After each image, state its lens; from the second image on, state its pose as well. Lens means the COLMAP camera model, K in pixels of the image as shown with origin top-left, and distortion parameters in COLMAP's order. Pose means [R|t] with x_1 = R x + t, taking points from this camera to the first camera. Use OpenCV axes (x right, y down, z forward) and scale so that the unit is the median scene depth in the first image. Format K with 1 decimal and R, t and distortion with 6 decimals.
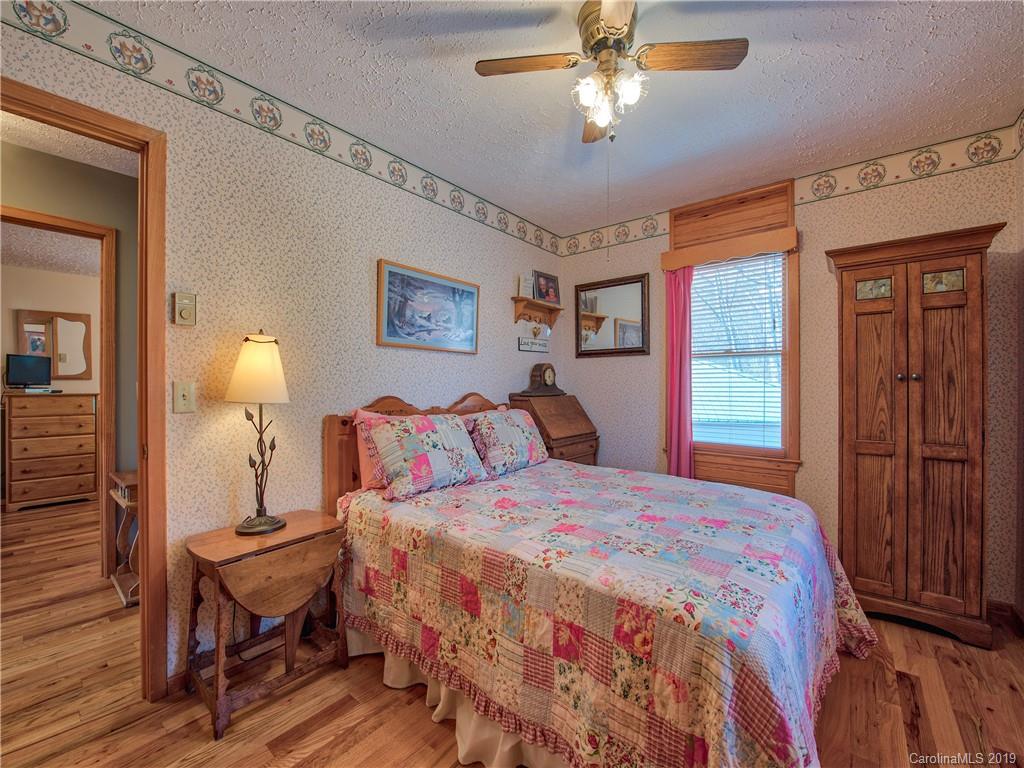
lens RADIAL K [[414.8, 0, 512.3], [0, 414.8, 384.5], [0, 0, 1]] dist [-0.021407, -0.000106]
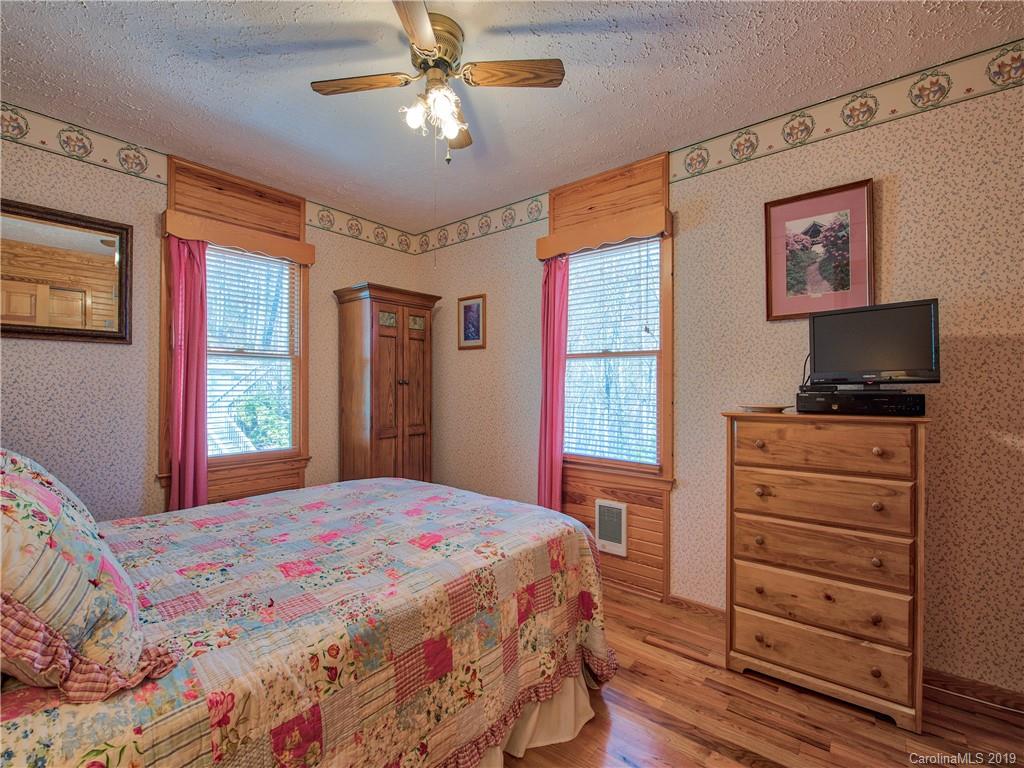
lens RADIAL K [[447.5, 0, 514.7], [0, 447.5, 382.6], [0, 0, 1]] dist [-0.021877, -0.000253]
pose [[-0.012944, 0.009704, 0.999869, -0.822240], [-0.000818, 0.999952, -0.009715, -0.003125], [-0.999916, -0.000944, -0.012935, 0.742640]]
